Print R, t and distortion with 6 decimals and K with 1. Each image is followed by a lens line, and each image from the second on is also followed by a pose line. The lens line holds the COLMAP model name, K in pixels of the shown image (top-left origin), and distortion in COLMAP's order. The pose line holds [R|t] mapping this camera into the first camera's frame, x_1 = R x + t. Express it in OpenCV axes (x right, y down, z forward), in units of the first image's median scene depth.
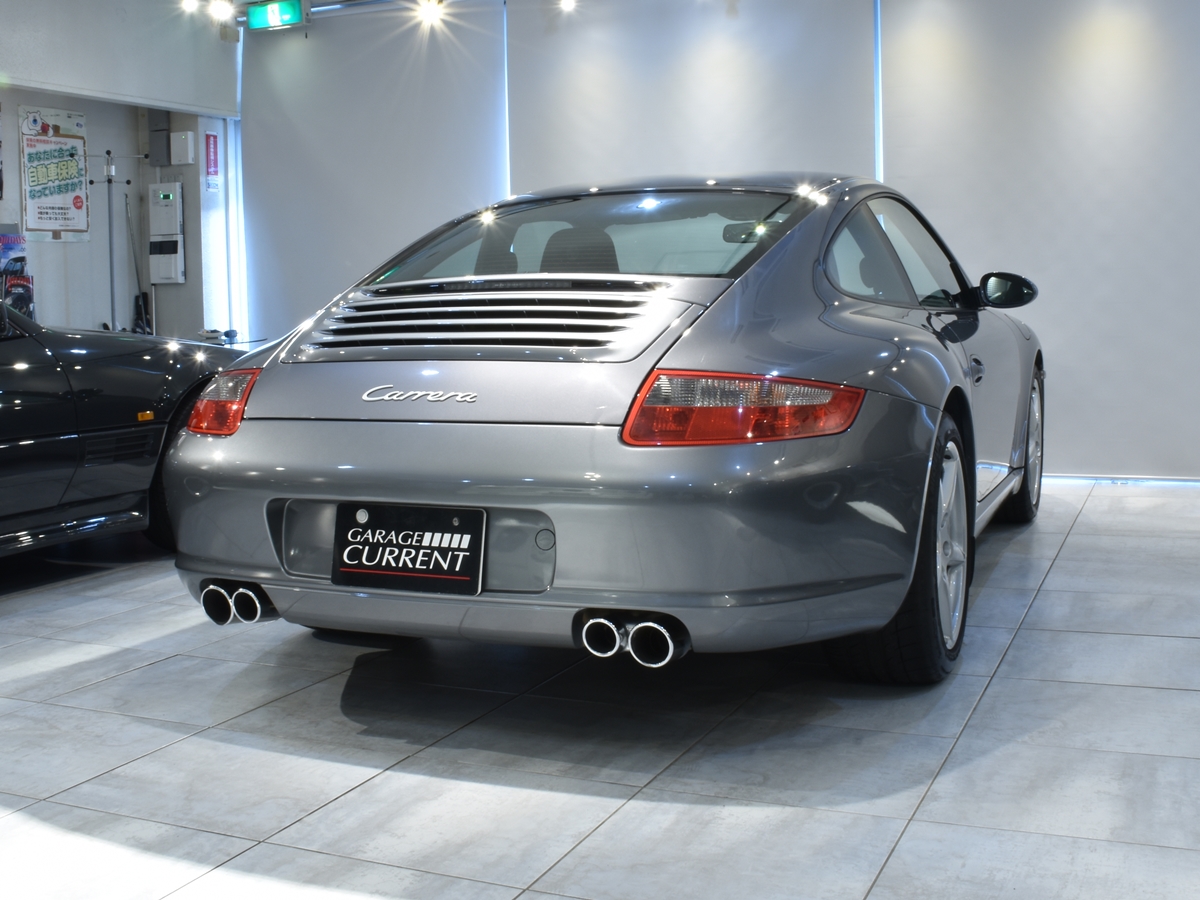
lens RADIAL K [[1446.3, 0, 600.0], [0, 1446.3, 370.0], [0, 0, 1]] dist [-0.138986, 0.059936]
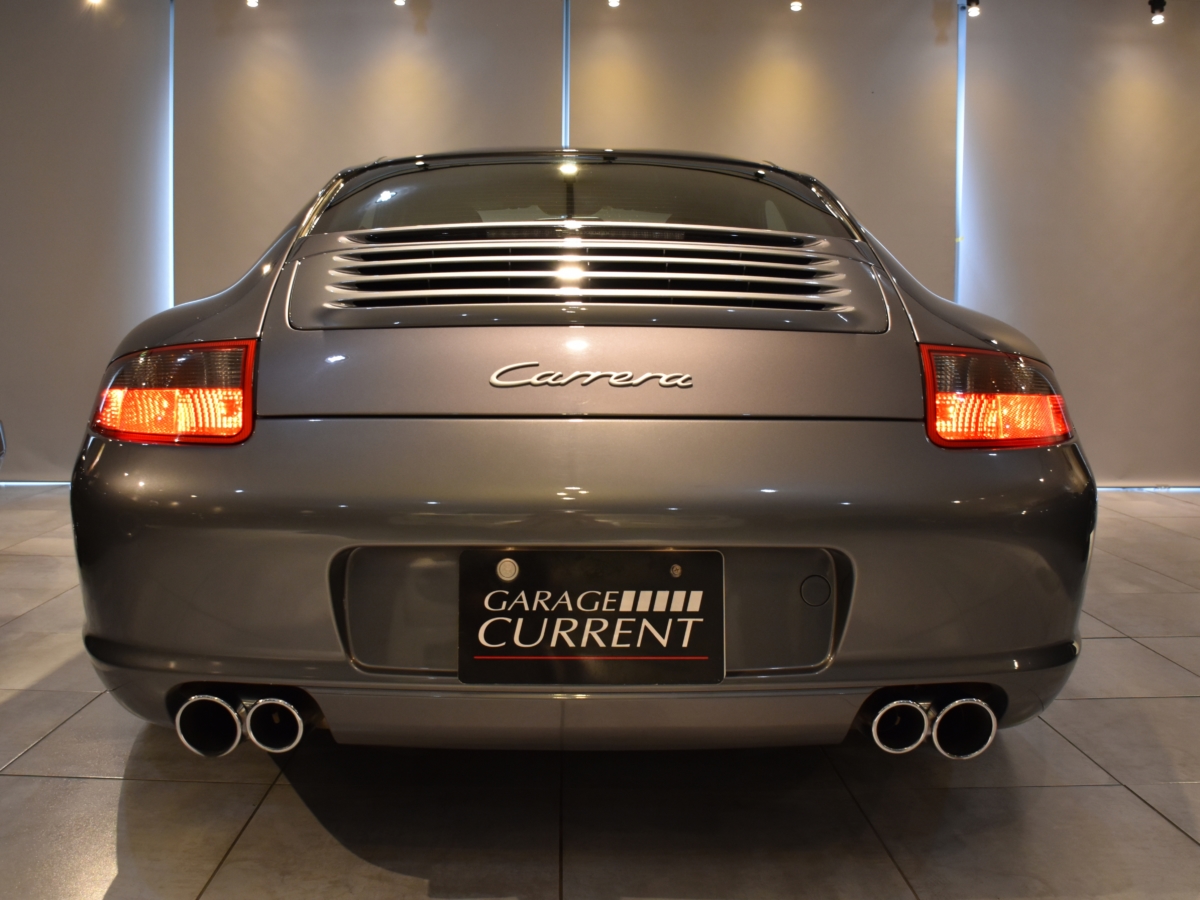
lens RADIAL K [[1188.2, 0, 578.7], [0, 1188.2, 396.0], [0, 0, 1]] dist [-0.156920, 0.104281]
pose [[0.914692, 0.005896, 0.404108, -0.349726], [-0.004414, 0.999980, -0.004599, 0.028863], [-0.404127, 0.002423, 0.914700, 0.526160]]
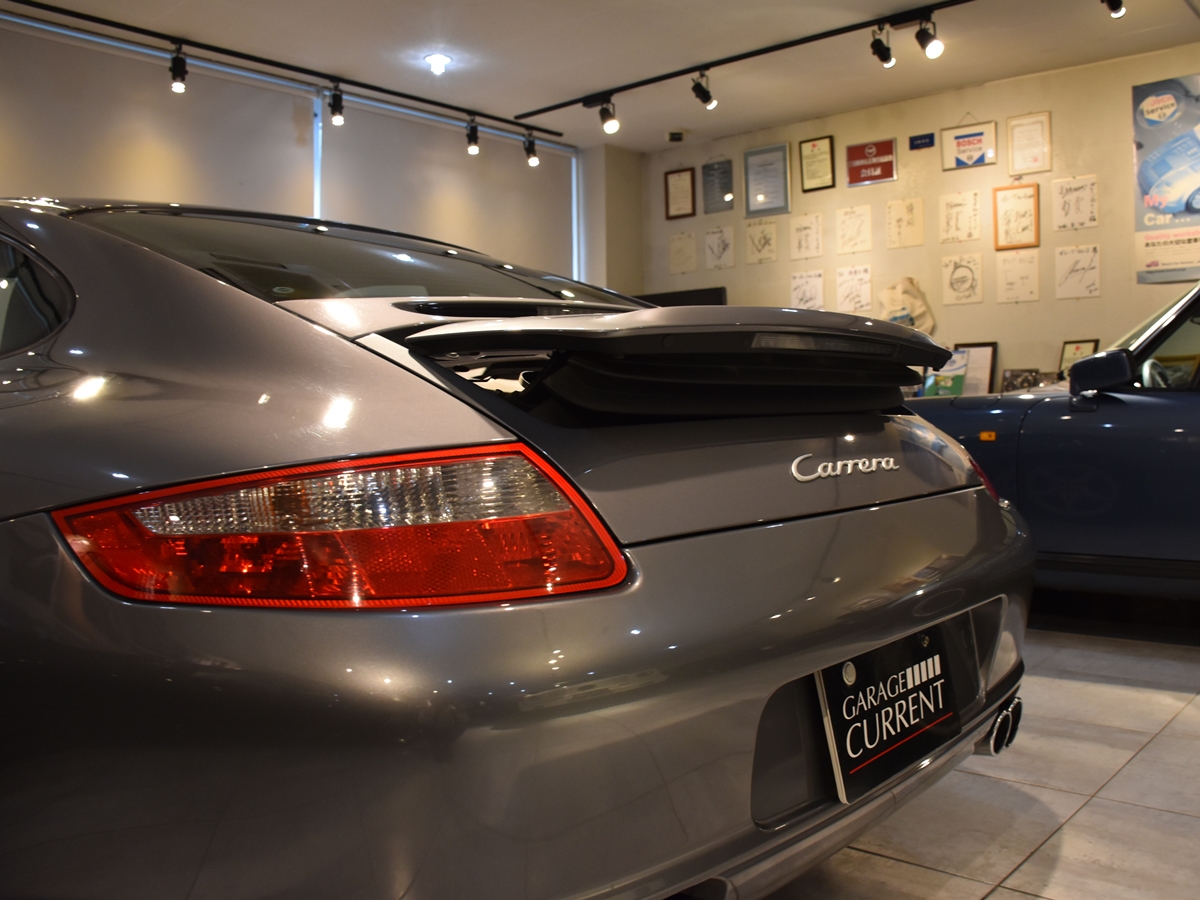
lens RADIAL K [[1043.4, 0, 676.7], [0, 1043.4, 450.8], [0, 0, 1]] dist [-0.153344, 0.094912]
pose [[0.283391, -0.023580, 0.958714, -0.597652], [0.062652, 0.998017, 0.006027, 0.003407], [-0.956956, 0.058357, 0.284307, 0.955818]]
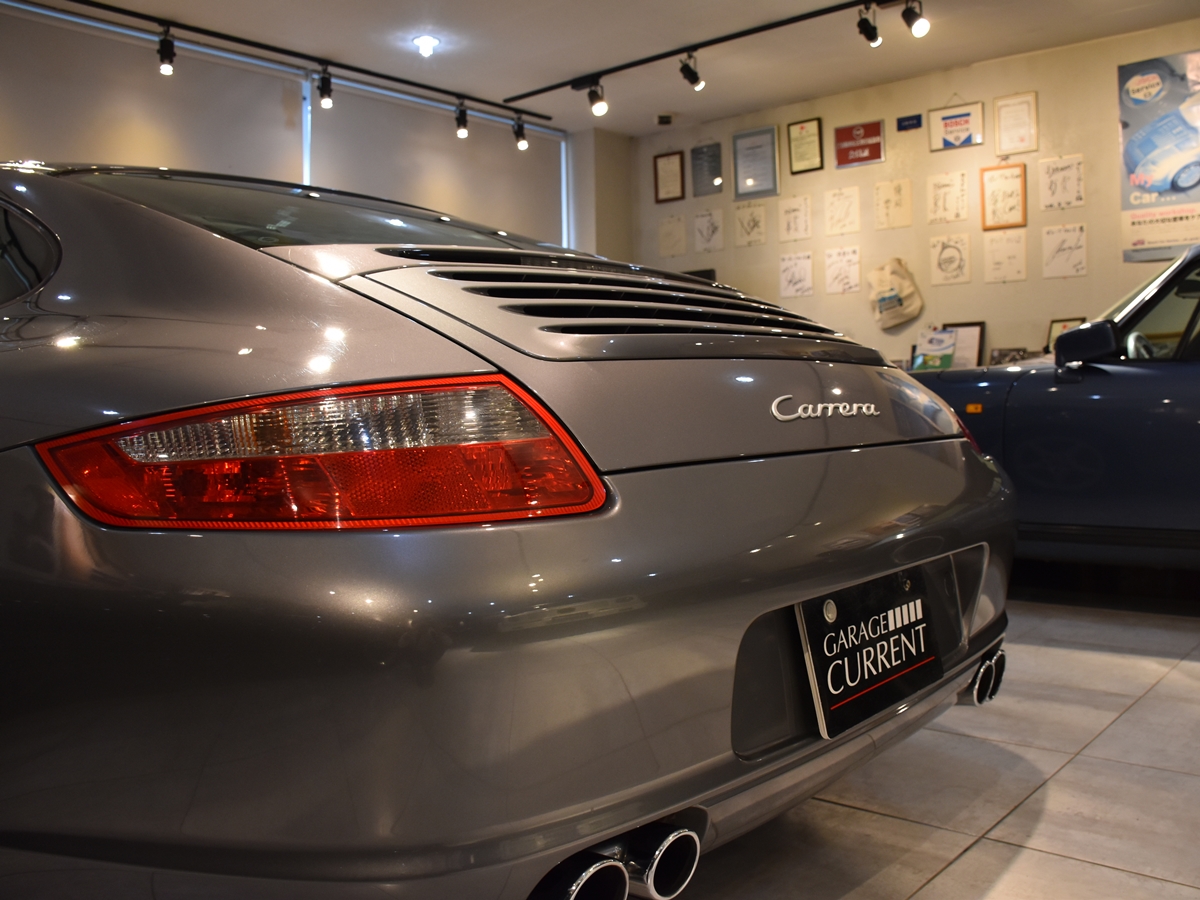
lens RADIAL K [[1041.2, 0, 676.7], [0, 1041.2, 452.7], [0, 0, 1]] dist [-0.160605, 0.103595]
pose [[0.276131, -0.034498, 0.960501, -0.599221], [0.067447, 0.997587, 0.016440, 0.025300], [-0.958750, 0.060243, 0.277792, 0.951937]]
